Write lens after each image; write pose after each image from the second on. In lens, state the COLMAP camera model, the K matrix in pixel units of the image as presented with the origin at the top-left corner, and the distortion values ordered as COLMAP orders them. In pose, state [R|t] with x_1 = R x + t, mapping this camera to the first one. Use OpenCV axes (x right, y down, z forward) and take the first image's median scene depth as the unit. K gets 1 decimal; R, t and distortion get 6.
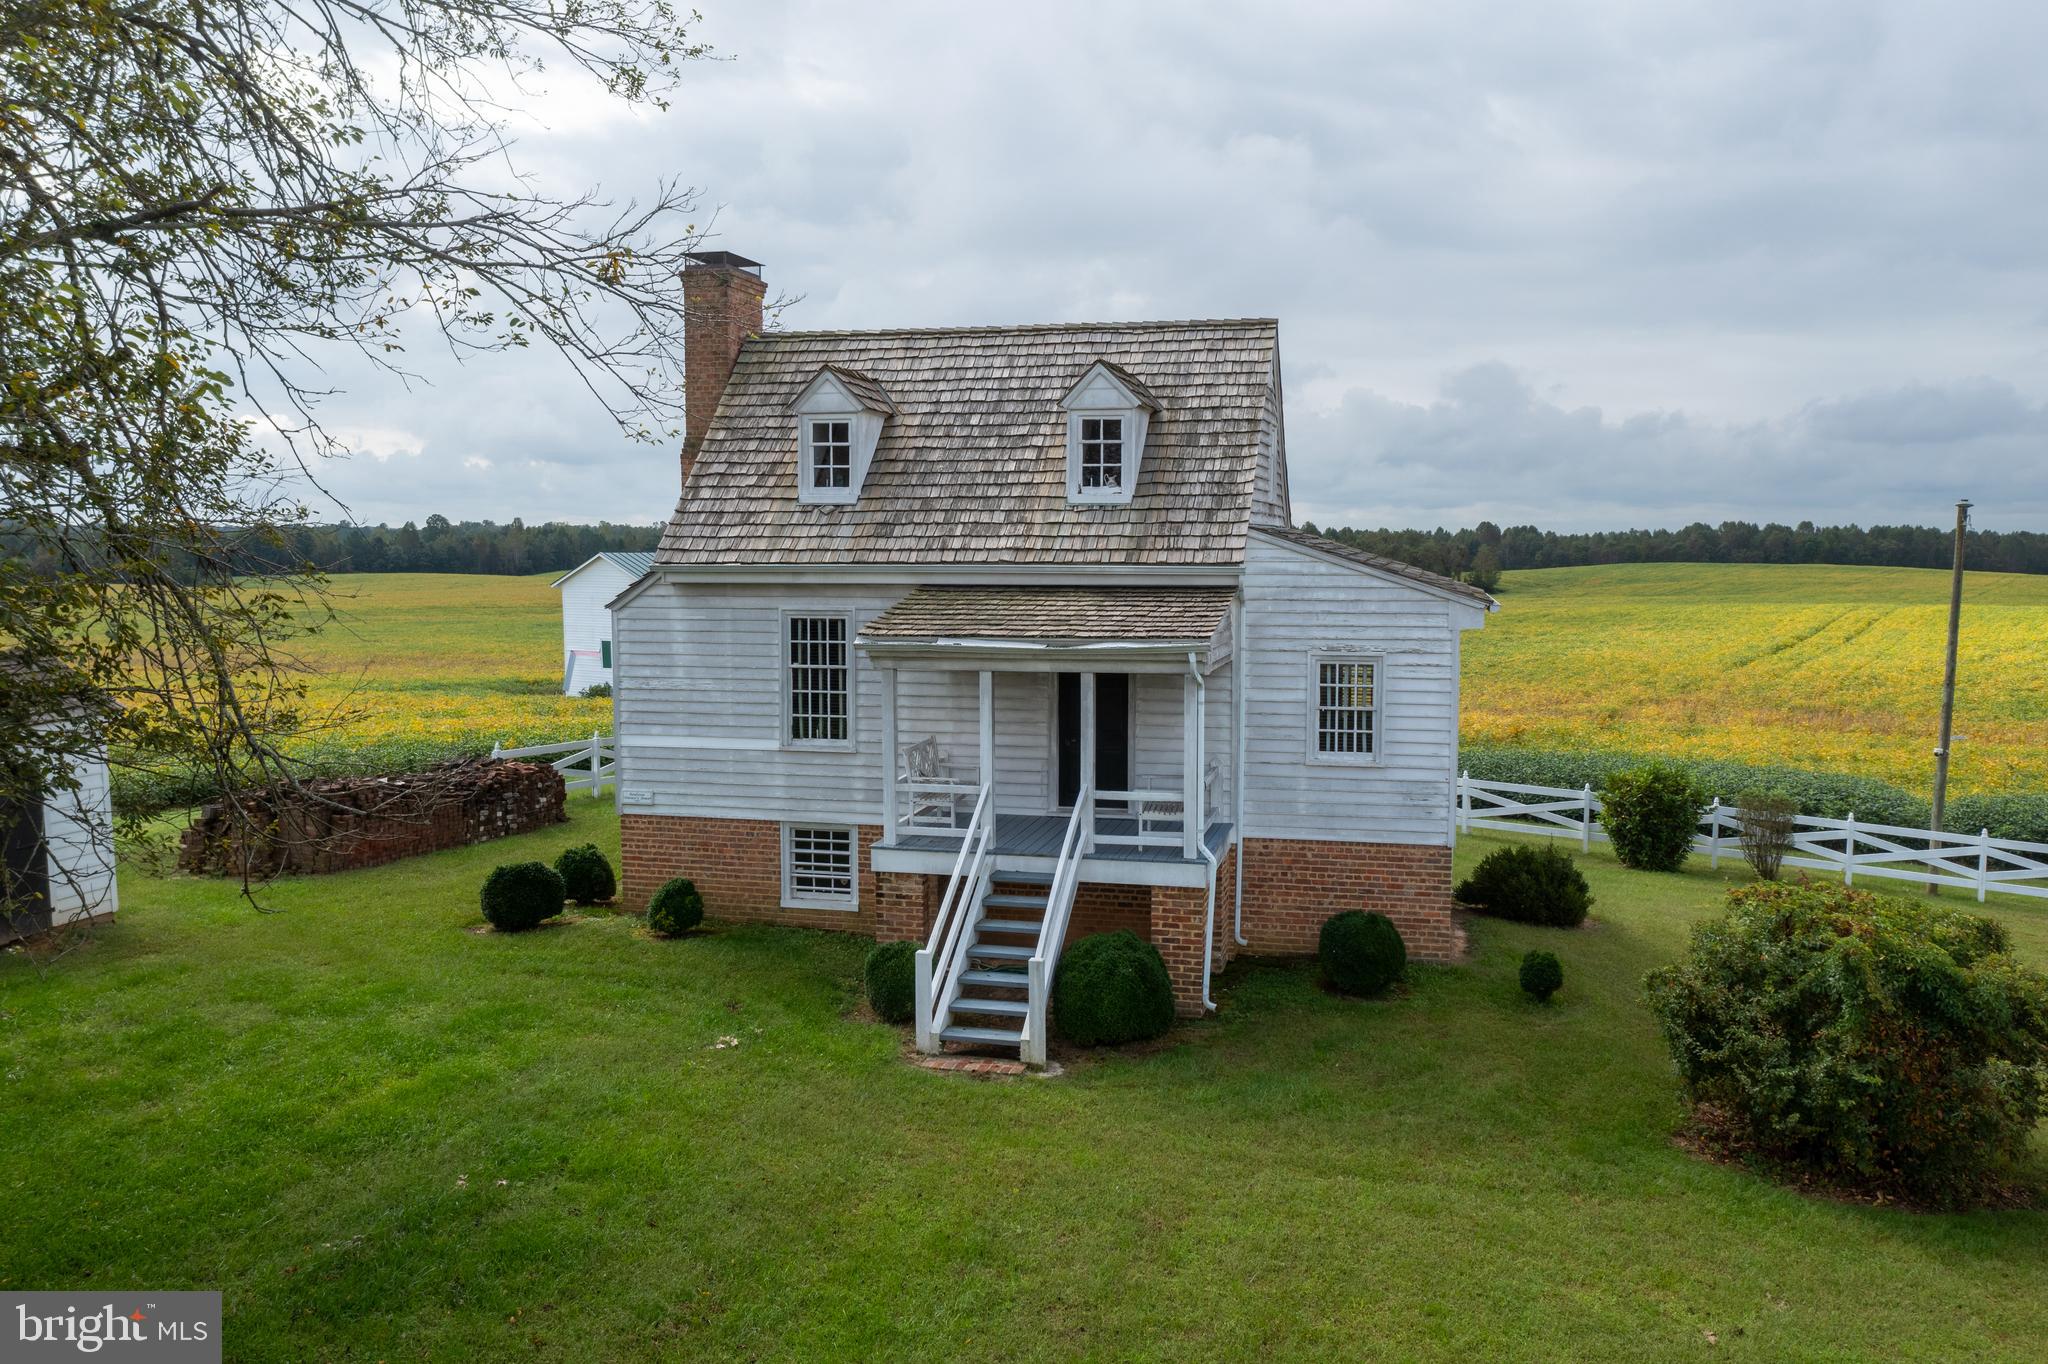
lens RADIAL K [[1657.2, 0, 1028.6], [0, 1657.2, 675.5], [0, 0, 1]] dist [0.000110, -0.000387]
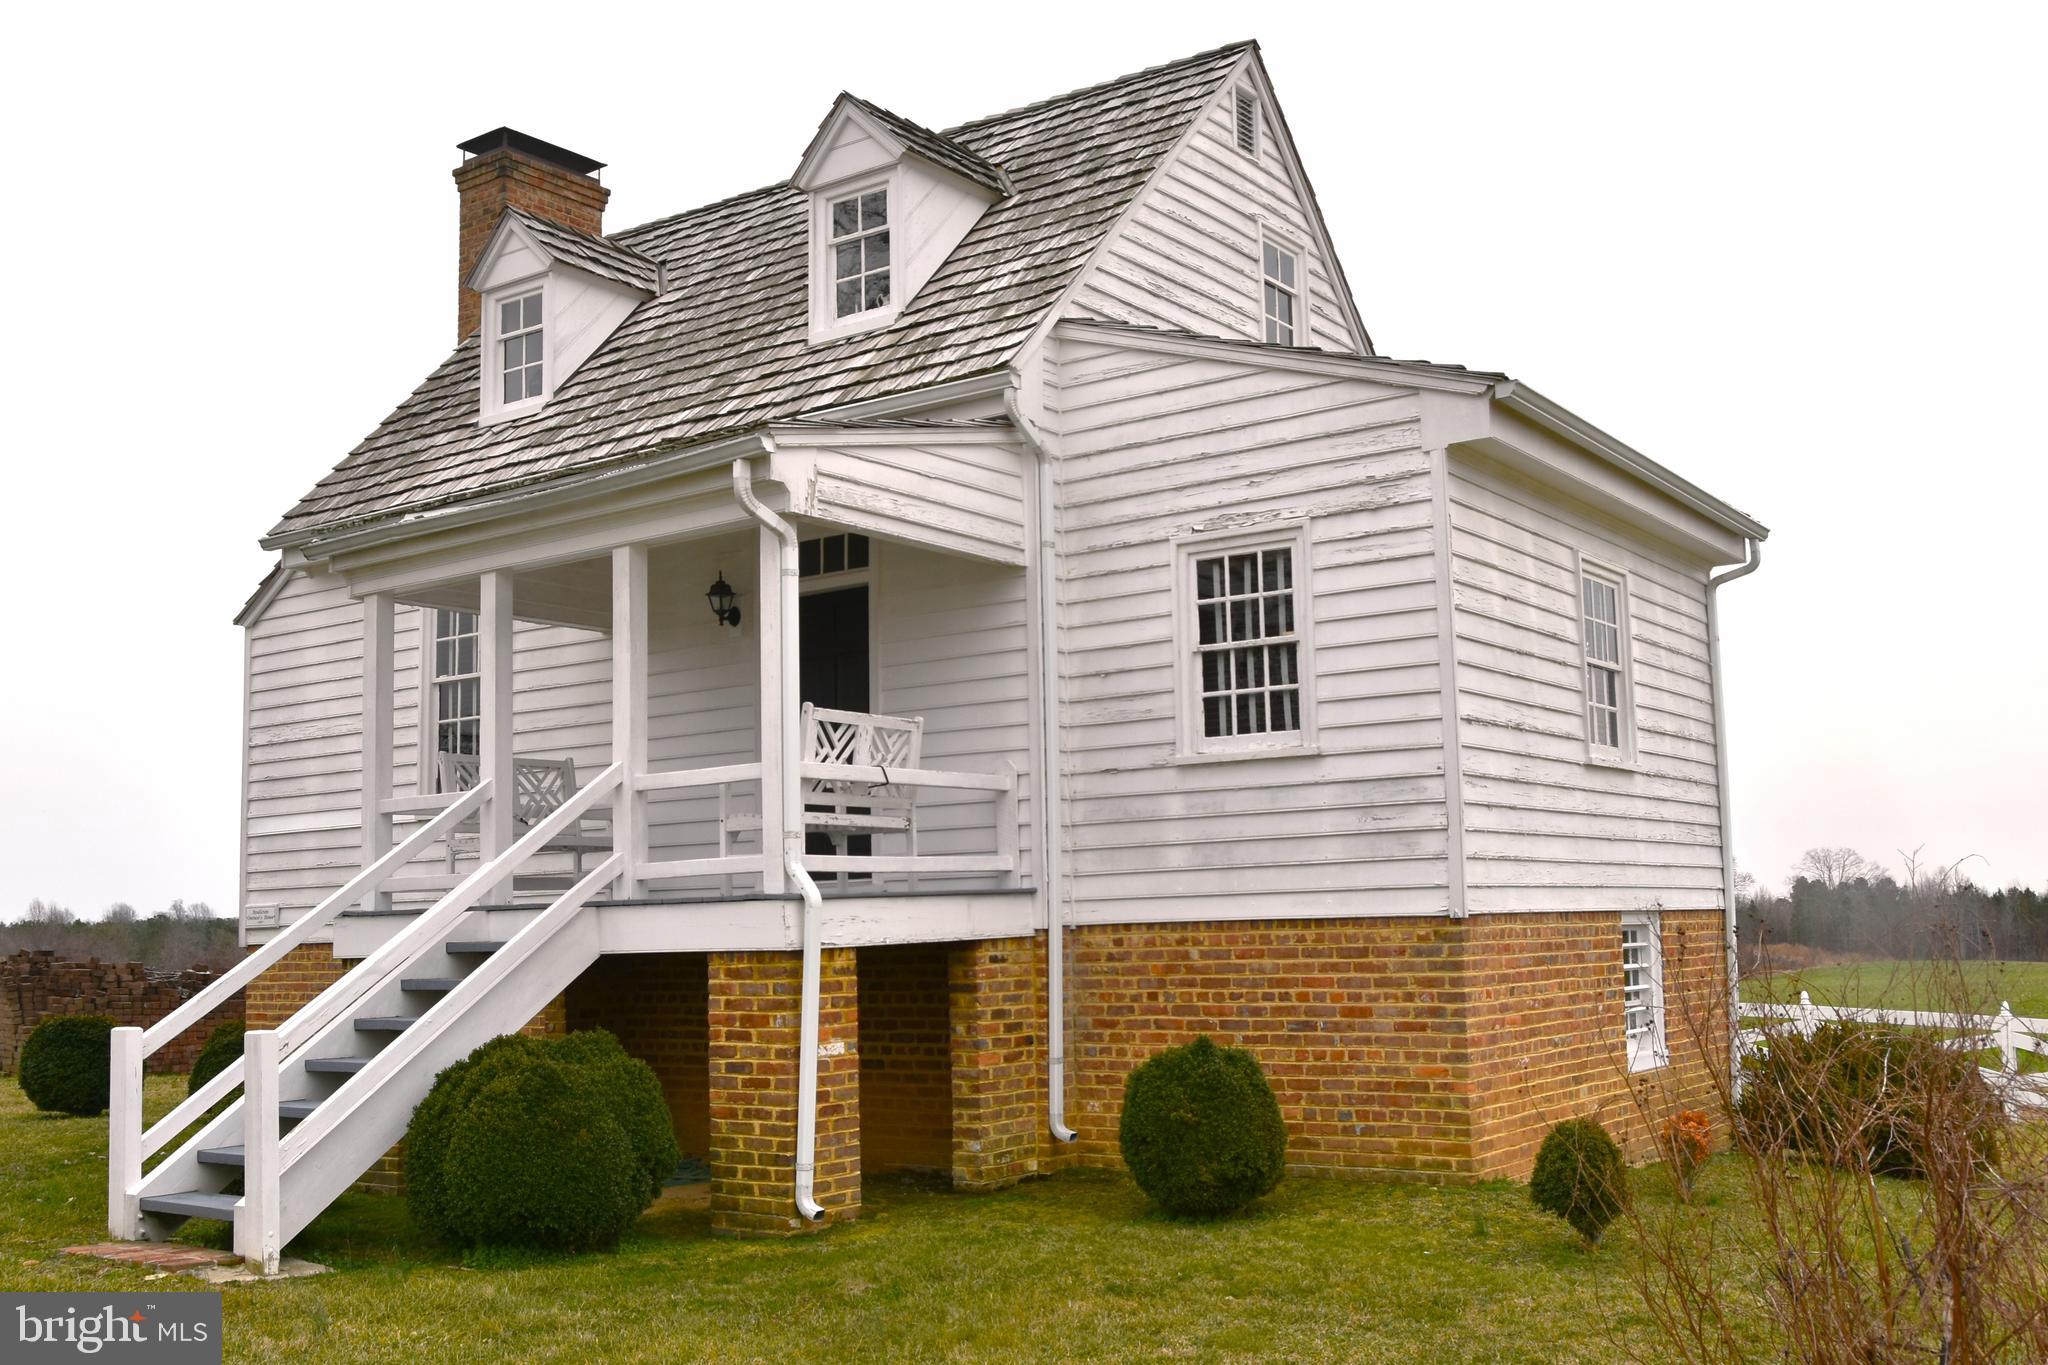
lens RADIAL K [[2025.0, 0, 1018.6], [0, 2025.0, 694.2], [0, 0, 1]] dist [-0.006649, 0.000000]
pose [[0.919830, -0.069062, -0.386190, 0.357731], [-0.013882, 0.978038, -0.207966, 0.158881], [0.392071, 0.196654, 0.898670, 0.440145]]
